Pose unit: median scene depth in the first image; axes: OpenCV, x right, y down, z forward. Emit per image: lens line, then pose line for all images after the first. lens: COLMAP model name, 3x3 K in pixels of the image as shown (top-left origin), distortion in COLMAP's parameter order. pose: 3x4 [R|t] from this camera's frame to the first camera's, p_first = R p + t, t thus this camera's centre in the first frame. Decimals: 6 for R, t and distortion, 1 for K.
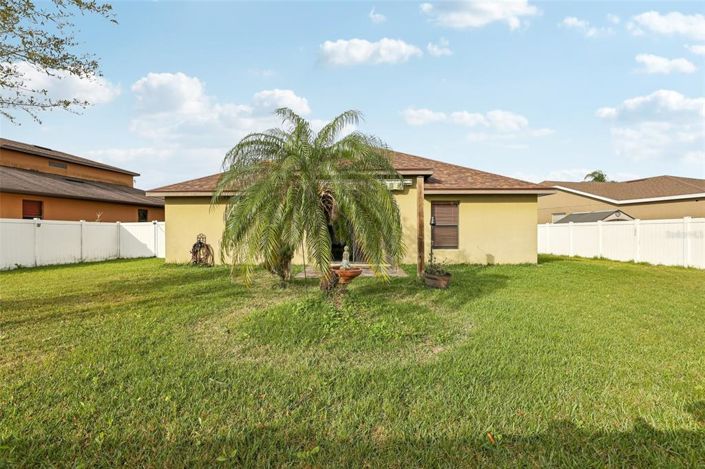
lens RADIAL K [[325.4, 0, 353.6], [0, 325.4, 234.1], [0, 0, 1]] dist [-0.034758, 0.007831]
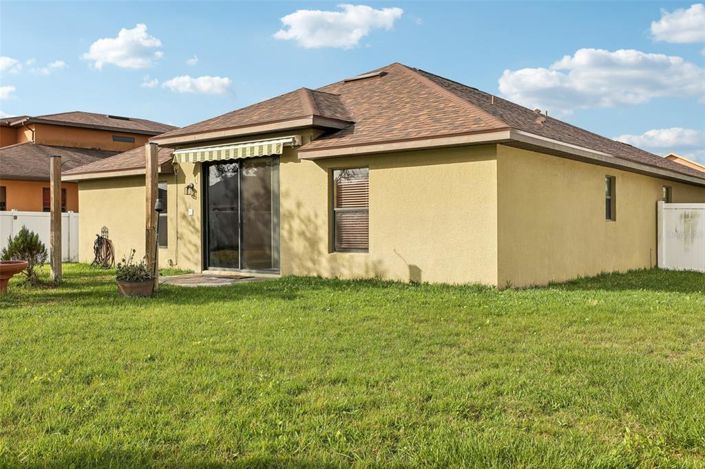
lens RADIAL K [[672.3, 0, 353.0], [0, 672.3, 232.0], [0, 0, 1]] dist [0.055789, 0.000000]
pose [[0.792095, 0.001619, -0.610396, 1.011167], [0.001223, 0.999990, 0.004239, 0.005883], [0.610397, -0.004104, 0.792085, 0.070017]]
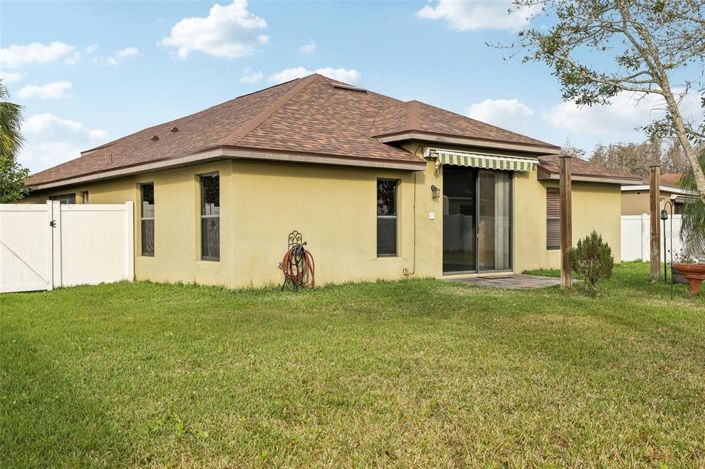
lens RADIAL K [[672.3, 0, 354.6], [0, 672.3, 232.3], [0, 0, 1]] dist [0.055789, 0.000000]
pose [[0.769409, -0.004038, 0.638744, -1.126383], [0.006419, 0.999978, -0.001411, 0.002992], [-0.638724, 0.005185, 0.769418, 0.059832]]
